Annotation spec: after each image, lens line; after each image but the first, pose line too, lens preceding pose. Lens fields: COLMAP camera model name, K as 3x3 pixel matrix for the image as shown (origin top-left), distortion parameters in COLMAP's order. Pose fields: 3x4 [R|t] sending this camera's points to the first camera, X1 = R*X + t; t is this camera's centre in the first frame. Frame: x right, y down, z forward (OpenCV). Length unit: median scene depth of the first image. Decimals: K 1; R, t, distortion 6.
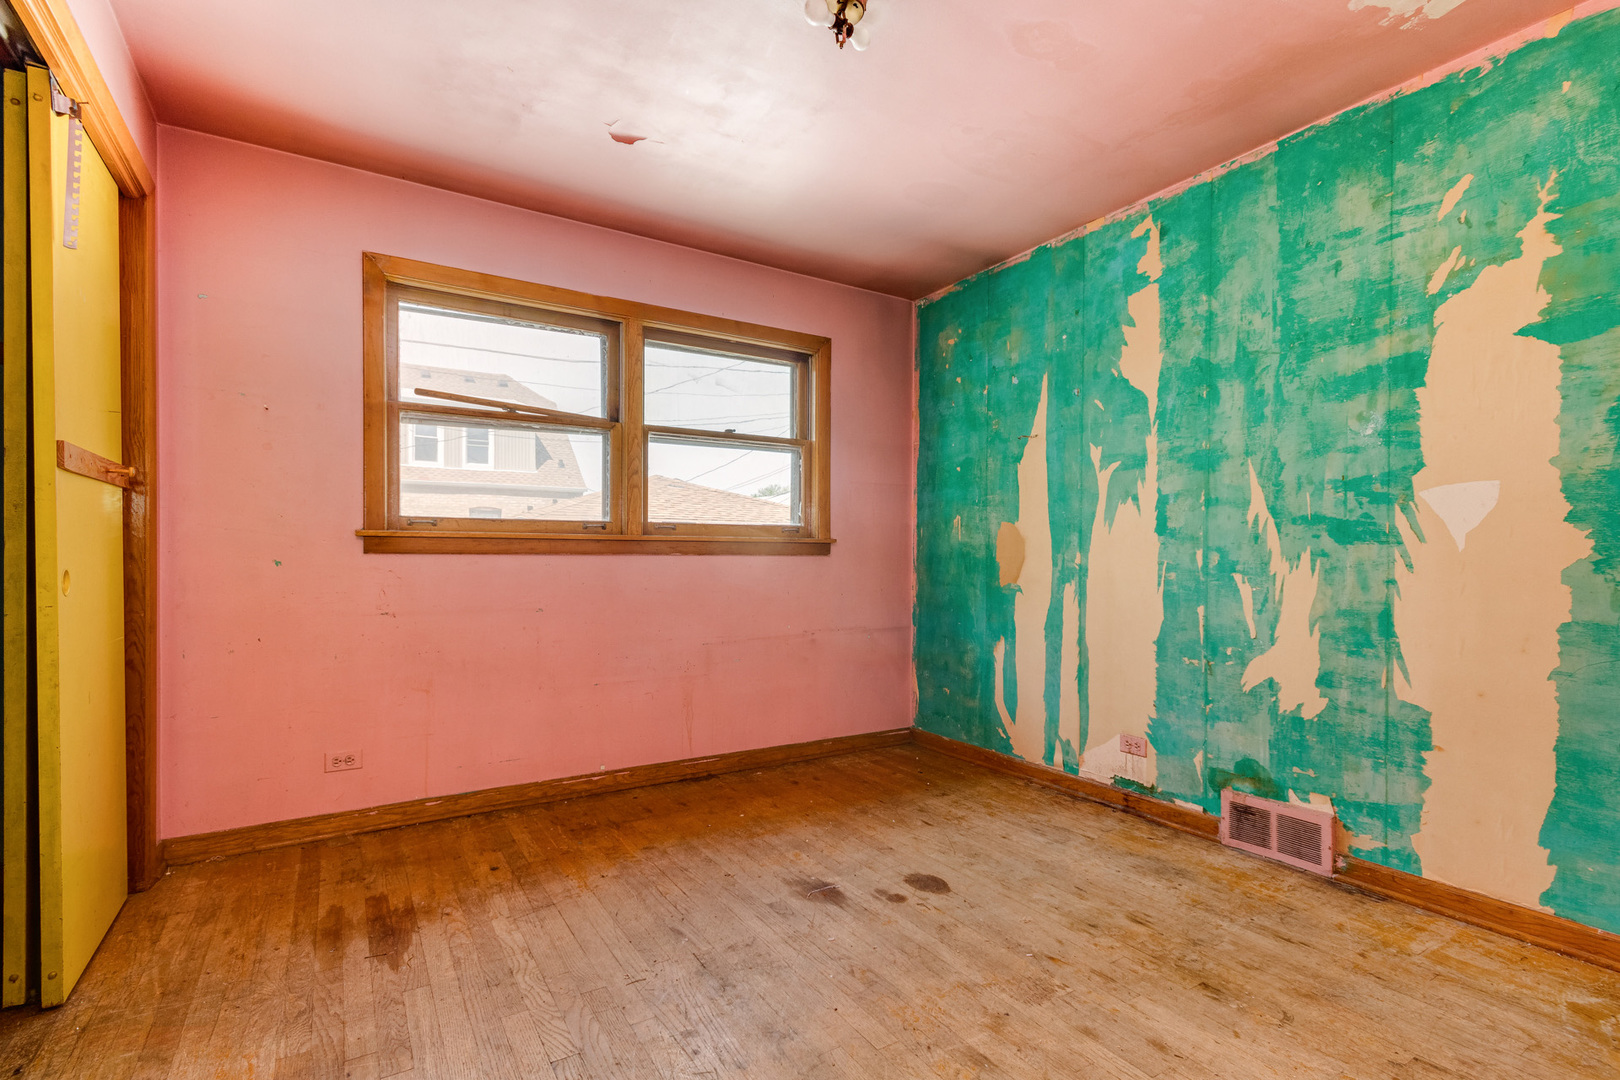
lens RADIAL K [[743.5, 0, 801.5], [0, 743.5, 532.1], [0, 0, 1]] dist [0.000609, -0.001113]
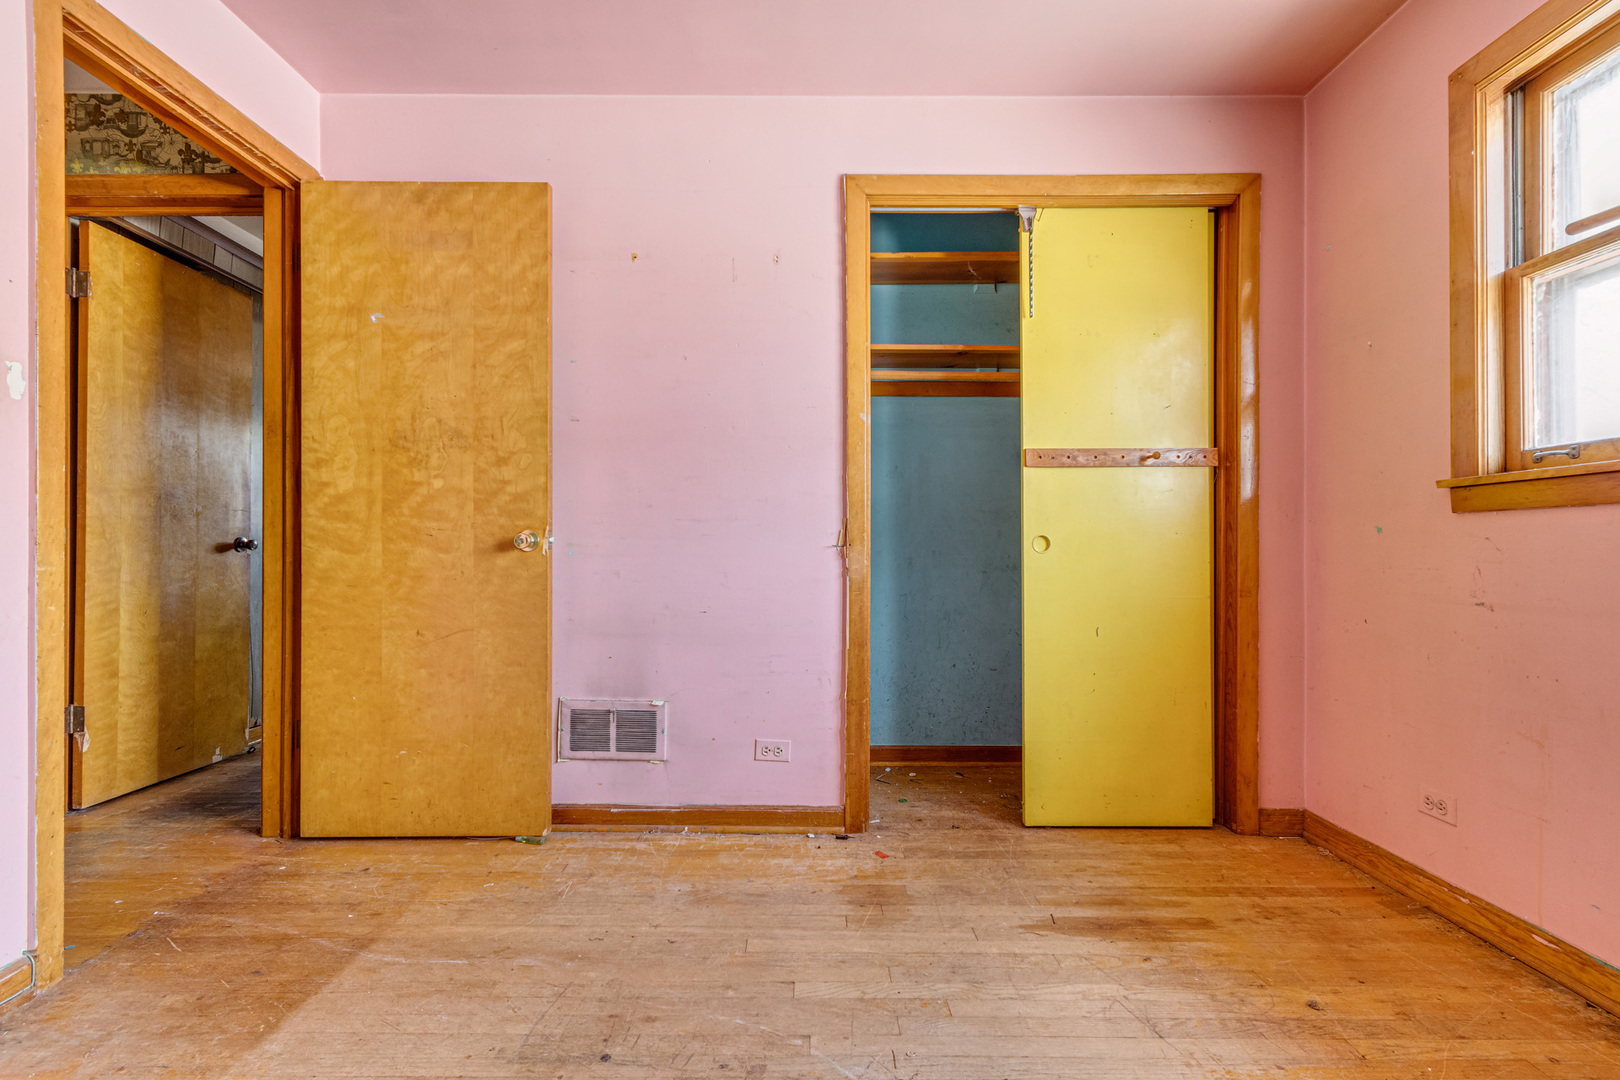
lens RADIAL K [[758.3, 0, 807.4], [0, 758.3, 536.2], [0, 0, 1]] dist [0.021439, -0.009127]
pose [[-0.530908, -0.014894, -0.847298, 0.363112], [0.030479, 0.998863, -0.036655, 0.064945], [0.846881, -0.045285, -0.529851, 0.978956]]
